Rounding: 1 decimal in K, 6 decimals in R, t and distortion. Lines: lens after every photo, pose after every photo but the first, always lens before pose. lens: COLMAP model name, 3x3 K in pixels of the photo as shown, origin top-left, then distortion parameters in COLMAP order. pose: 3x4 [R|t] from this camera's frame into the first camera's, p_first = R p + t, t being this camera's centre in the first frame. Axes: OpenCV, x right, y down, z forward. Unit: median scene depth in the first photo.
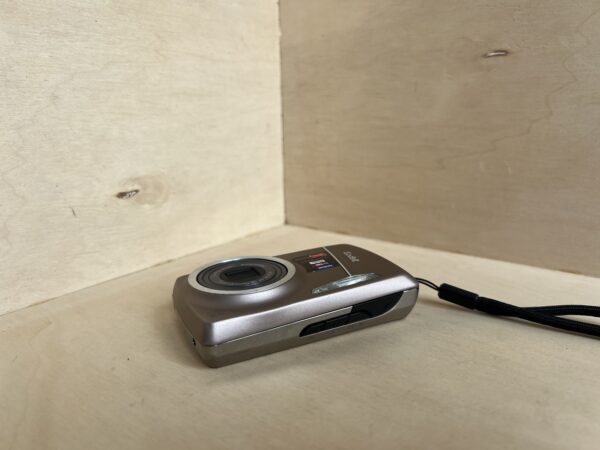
lens RADIAL K [[465.3, 0, 305.5], [0, 465.3, 227.9], [0, 0, 1]] dist [0.012059, -0.042010]
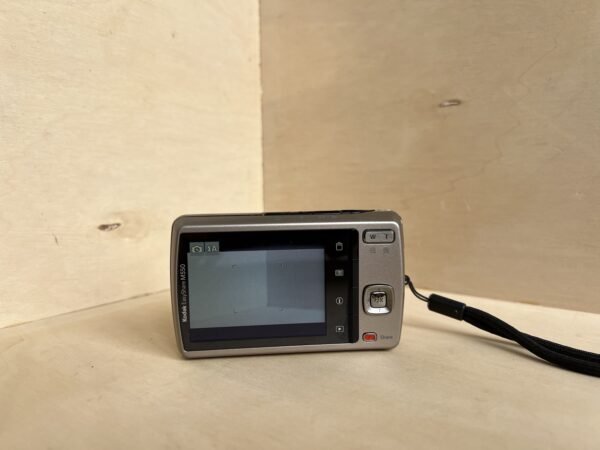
lens RADIAL K [[465.3, 0, 303.9], [0, 465.3, 229.8], [0, 0, 1]] dist [0.012059, -0.042010]
pose [[0.999968, 0.007587, 0.002389, 0.060983], [-0.007153, 0.989089, -0.147148, 0.089369], [-0.003479, 0.147126, 0.989112, -0.053054]]
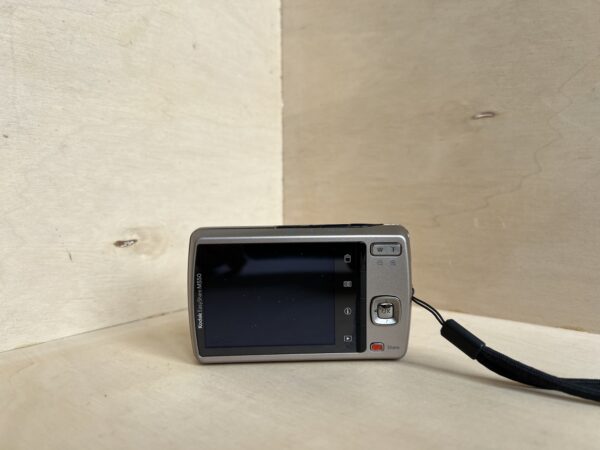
lens RADIAL K [[465.3, 0, 303.0], [0, 465.3, 229.7], [0, 0, 1]] dist [0.012059, -0.042010]
pose [[0.999553, 0.013934, -0.026455, 0.032933], [-0.018485, 0.983416, -0.180422, 0.077026], [0.023502, 0.180830, 0.983234, 0.002801]]
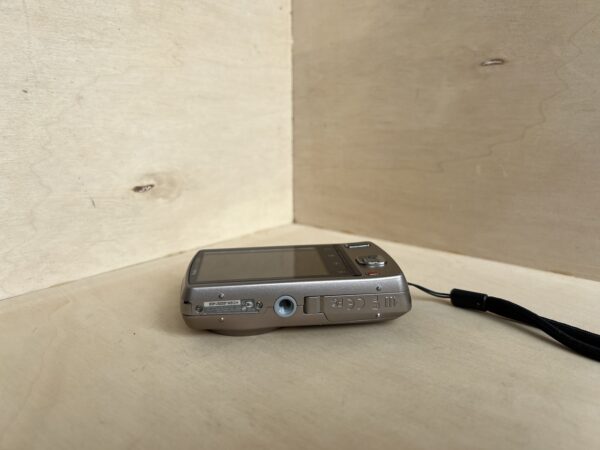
lens RADIAL K [[465.3, 0, 304.3], [0, 465.3, 227.8], [0, 0, 1]] dist [0.012059, -0.042010]
pose [[0.998373, 0.027193, -0.050127, 0.048835], [-0.027911, 0.999517, -0.013691, 0.023892], [0.049730, 0.015068, 0.998649, -0.061290]]
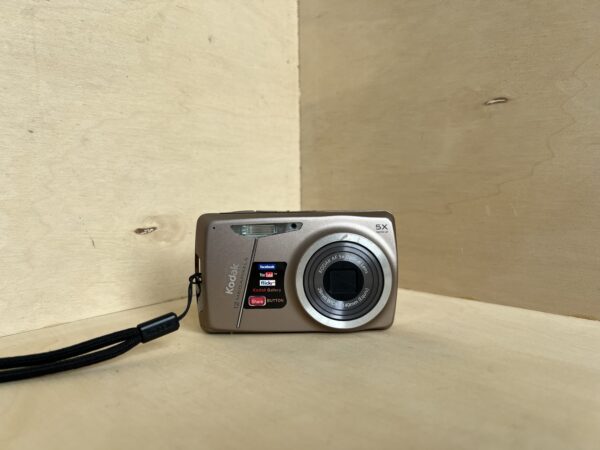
lens RADIAL K [[465.3, 0, 302.0], [0, 465.3, 231.5], [0, 0, 1]] dist [0.012059, -0.042010]
pose [[0.993951, 0.015288, -0.108756, 0.097379], [-0.031370, 0.988528, -0.147744, 0.079068], [0.105250, 0.150262, 0.983028, -0.020166]]
